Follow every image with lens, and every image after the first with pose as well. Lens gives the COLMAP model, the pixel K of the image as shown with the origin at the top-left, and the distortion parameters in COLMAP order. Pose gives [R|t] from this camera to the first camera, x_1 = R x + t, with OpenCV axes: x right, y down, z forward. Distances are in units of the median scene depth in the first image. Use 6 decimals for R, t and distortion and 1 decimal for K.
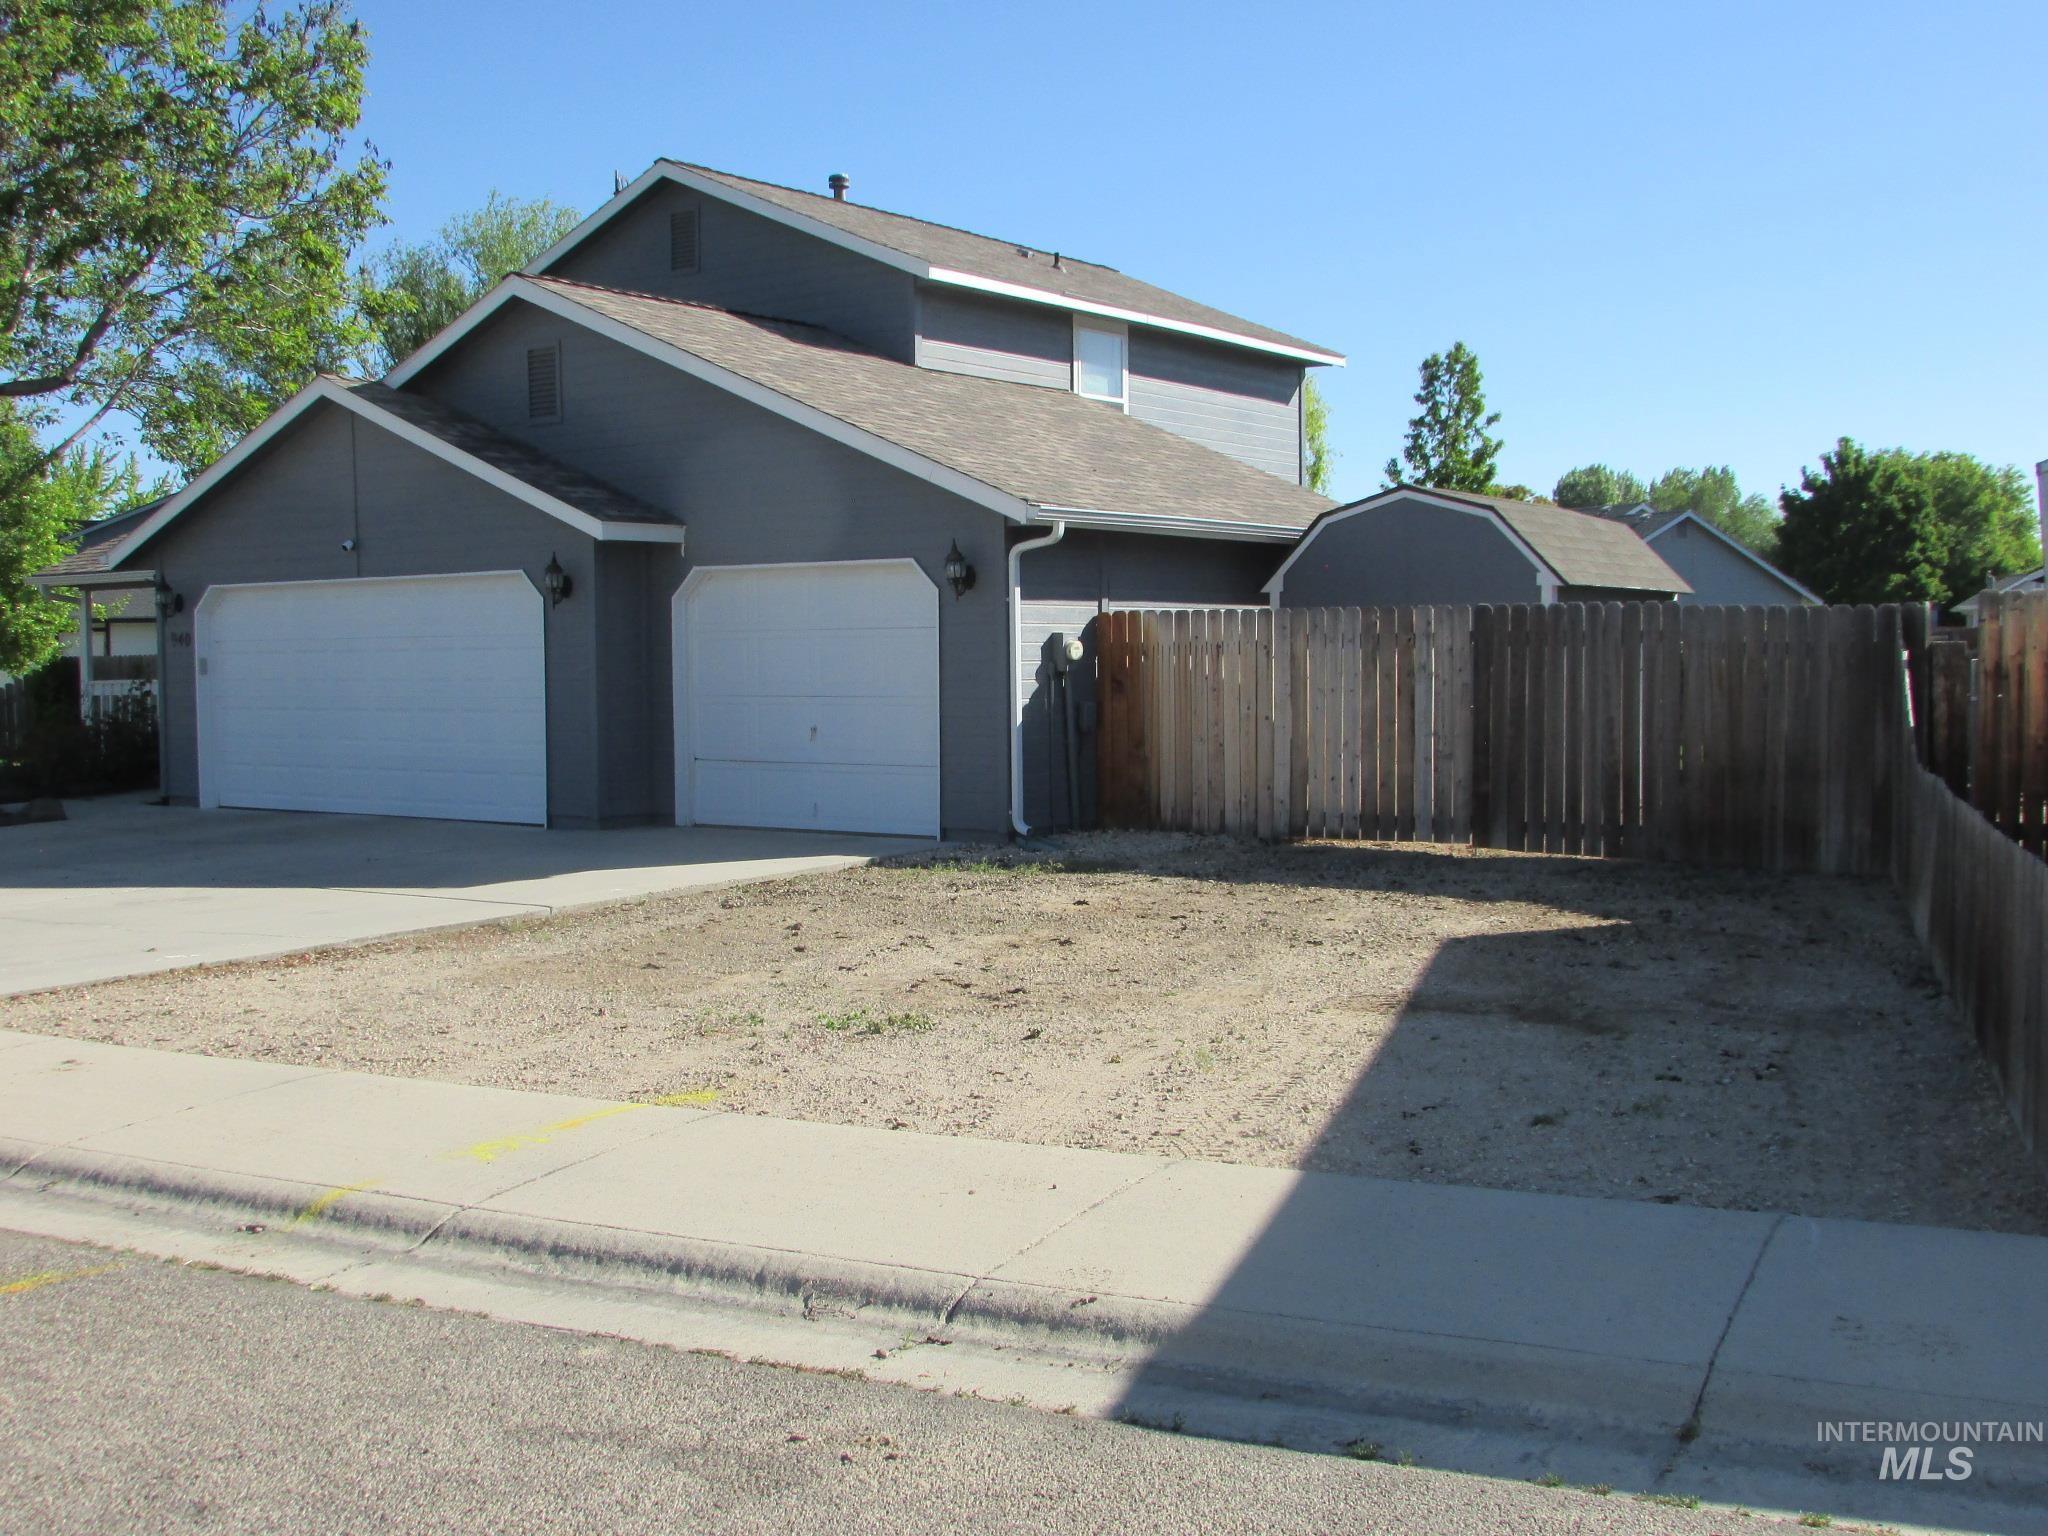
lens RADIAL K [[2257.0, 0, 1023.1], [0, 2257.0, 764.9], [0, 0, 1]] dist [-0.083861, 0.000000]
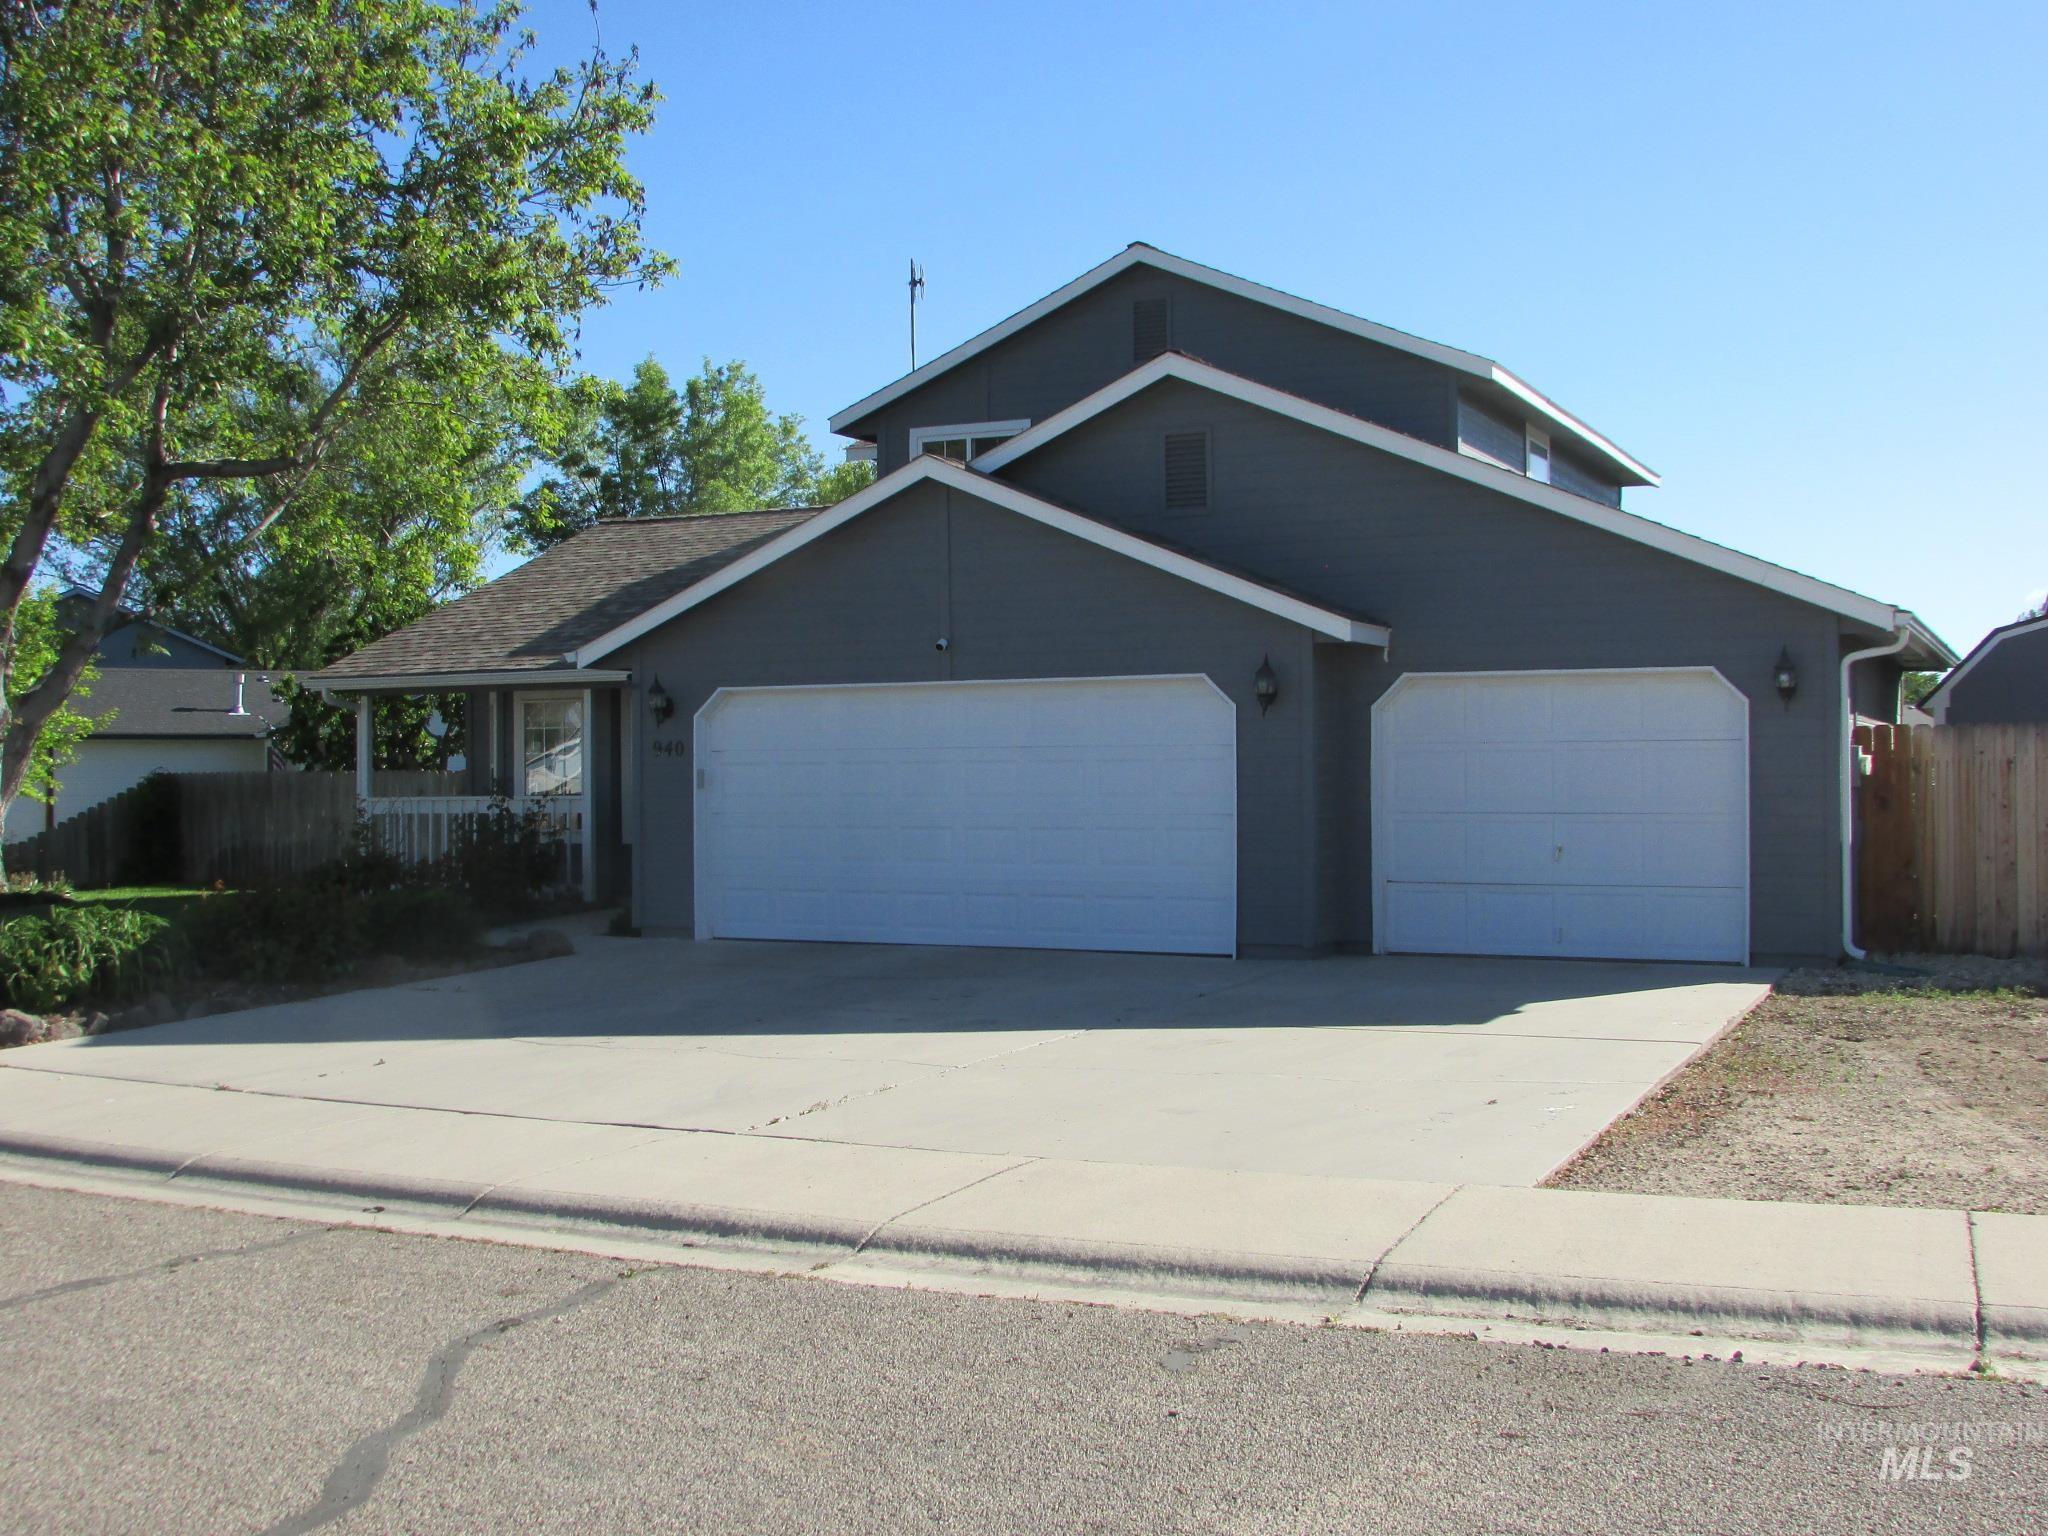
lens RADIAL K [[2257.0, 0, 1023.9], [0, 2257.0, 769.9], [0, 0, 1]] dist [-0.083861, 0.000000]
pose [[0.988900, 0.005510, 0.148482, -0.432527], [0.002736, 0.998468, -0.055273, 0.002100], [-0.148559, 0.055066, 0.987369, 0.115460]]
